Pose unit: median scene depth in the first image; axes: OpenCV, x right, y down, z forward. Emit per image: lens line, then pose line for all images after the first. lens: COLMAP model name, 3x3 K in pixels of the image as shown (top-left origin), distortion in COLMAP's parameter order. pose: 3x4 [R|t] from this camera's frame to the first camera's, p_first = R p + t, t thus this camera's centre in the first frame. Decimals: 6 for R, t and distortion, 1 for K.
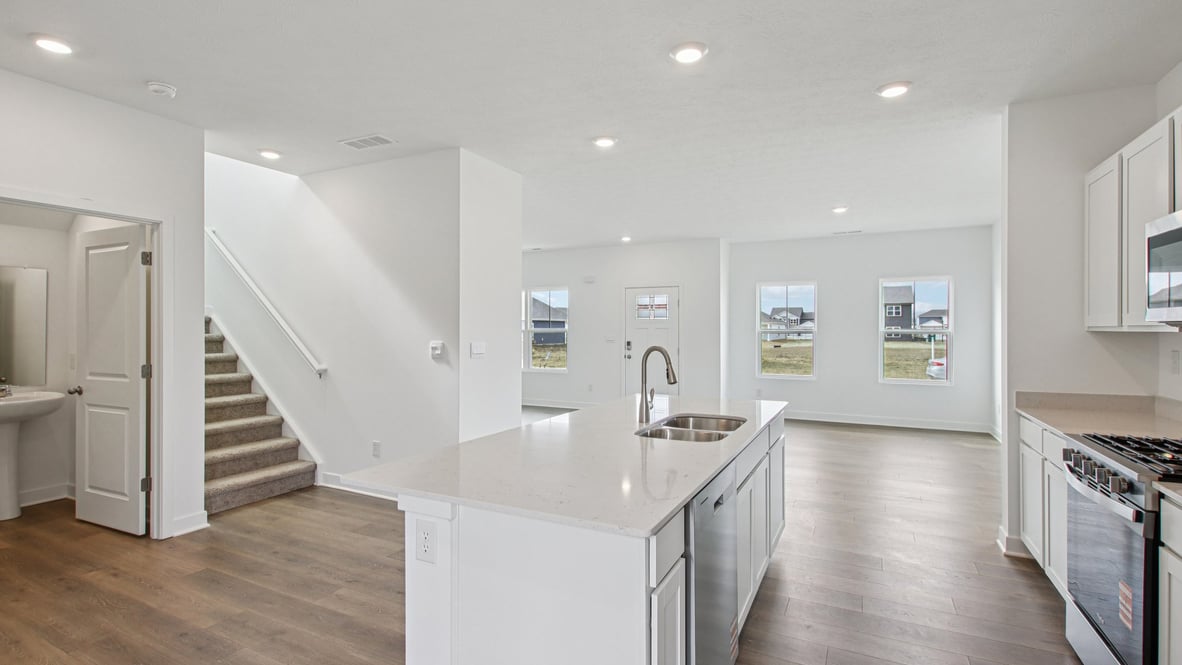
lens RADIAL K [[543.8, 0, 589.4], [0, 543.8, 328.3], [0, 0, 1]] dist [0.015690, -0.011377]
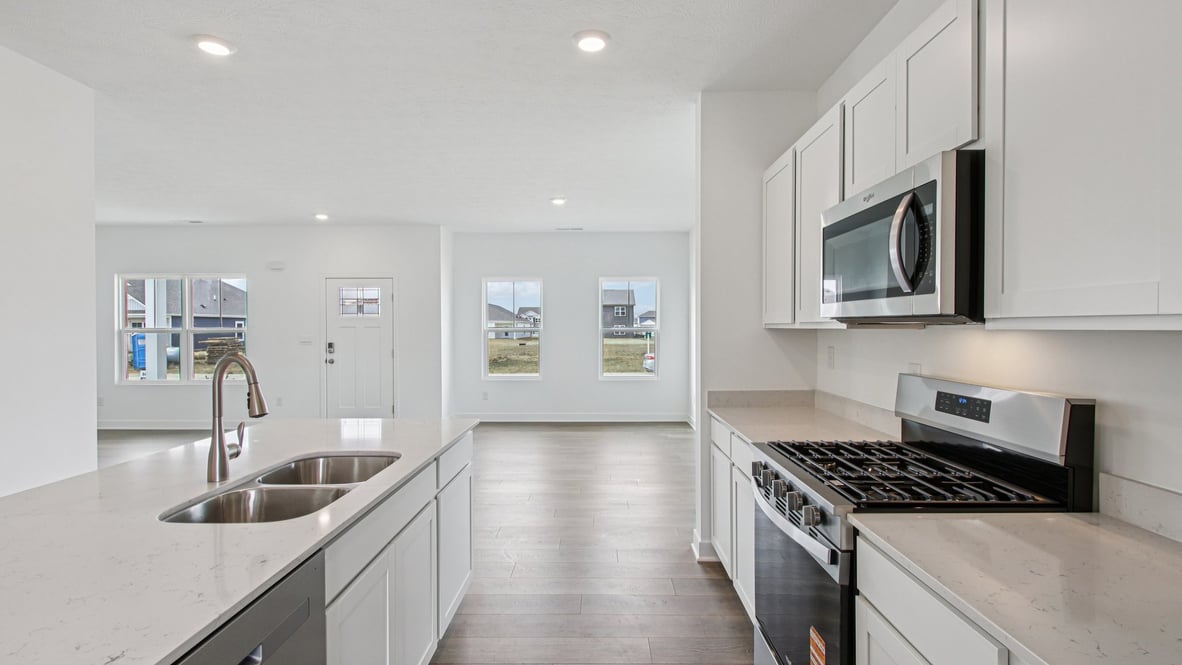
lens RADIAL K [[549.5, 0, 591.0], [0, 549.5, 332.5], [0, 0, 1]] dist [0.000994, 0.000829]
pose [[0.897475, -0.006237, 0.441021, 0.175518], [0.001951, 0.999946, 0.010171, 0.001925], [-0.441061, -0.008268, 0.897439, 0.230400]]
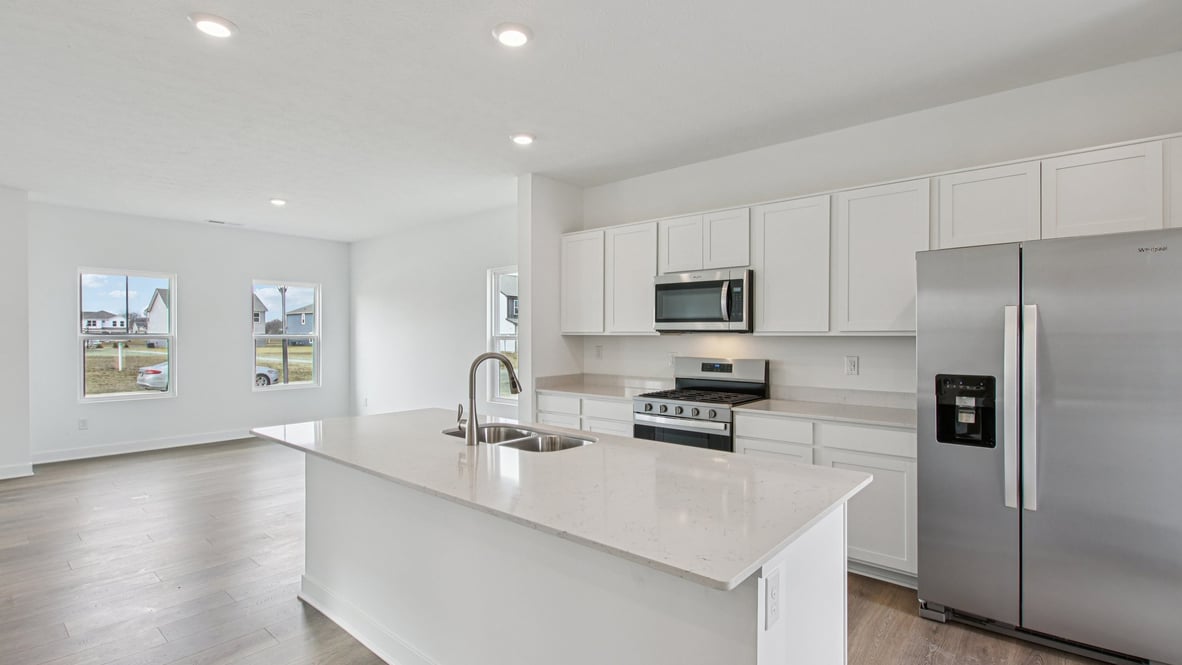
lens RADIAL K [[551.6, 0, 597.3], [0, 551.6, 330.1], [0, 0, 1]] dist [0.000285, 0.000097]
pose [[0.233995, 0.004308, 0.972228, -0.593042], [-0.000347, 0.999990, -0.004347, -0.002247], [-0.972238, 0.000679, 0.233994, 0.527973]]
